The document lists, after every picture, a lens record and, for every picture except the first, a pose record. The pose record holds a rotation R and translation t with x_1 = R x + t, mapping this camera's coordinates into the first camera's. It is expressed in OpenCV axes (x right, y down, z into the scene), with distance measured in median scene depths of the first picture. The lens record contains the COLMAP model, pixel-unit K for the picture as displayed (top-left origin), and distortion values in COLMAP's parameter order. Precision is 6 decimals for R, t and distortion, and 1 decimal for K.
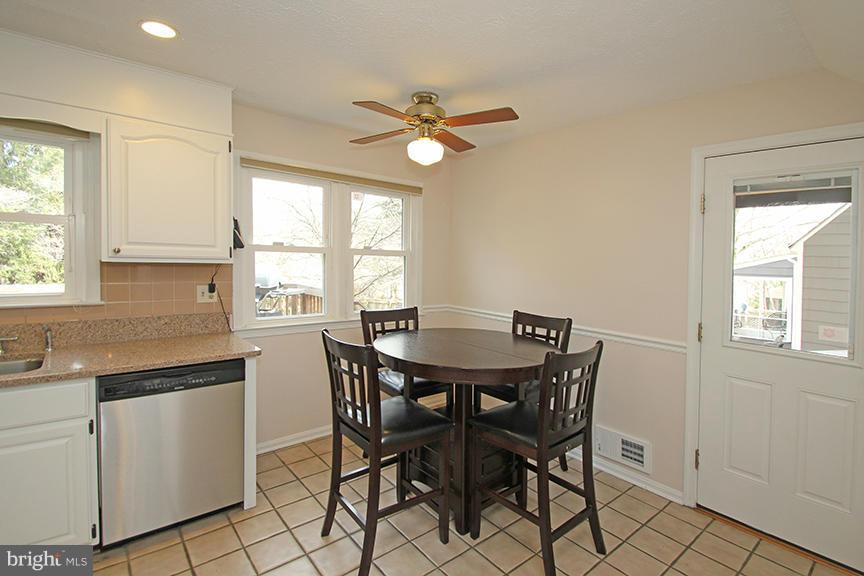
lens RADIAL K [[422.3, 0, 435.2], [0, 422.3, 275.0], [0, 0, 1]] dist [0.001115, -0.014685]
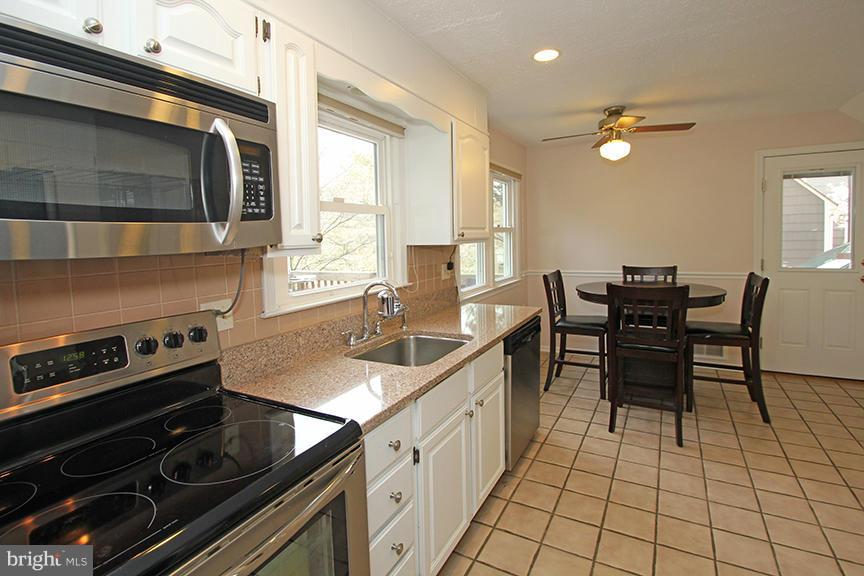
lens RADIAL K [[415.4, 0, 432.6], [0, 415.4, 266.6], [0, 0, 1]] dist [0.000270, -0.000210]
pose [[0.933254, -0.086350, 0.348685, -0.973167], [0.076467, 0.996186, 0.042038, -0.019282], [-0.350985, -0.012569, 0.936297, -0.050111]]
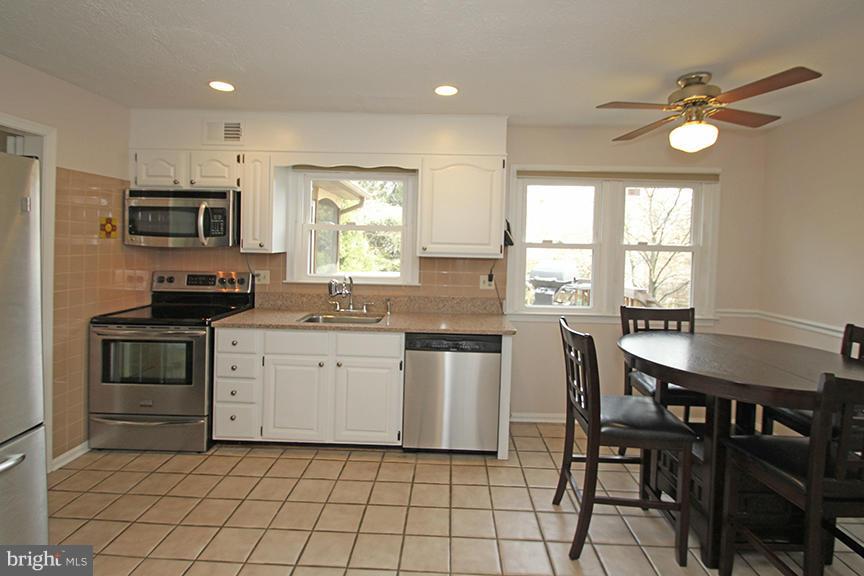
lens RADIAL K [[412.2, 0, 441.7], [0, 412.2, 260.5], [0, 0, 1]] dist [-0.014614, 0.000138]
pose [[0.751133, 0.007266, -0.660110, 0.171416], [-0.025551, 0.999510, -0.018072, 0.005167], [0.659656, 0.030442, 0.750951, -0.018326]]
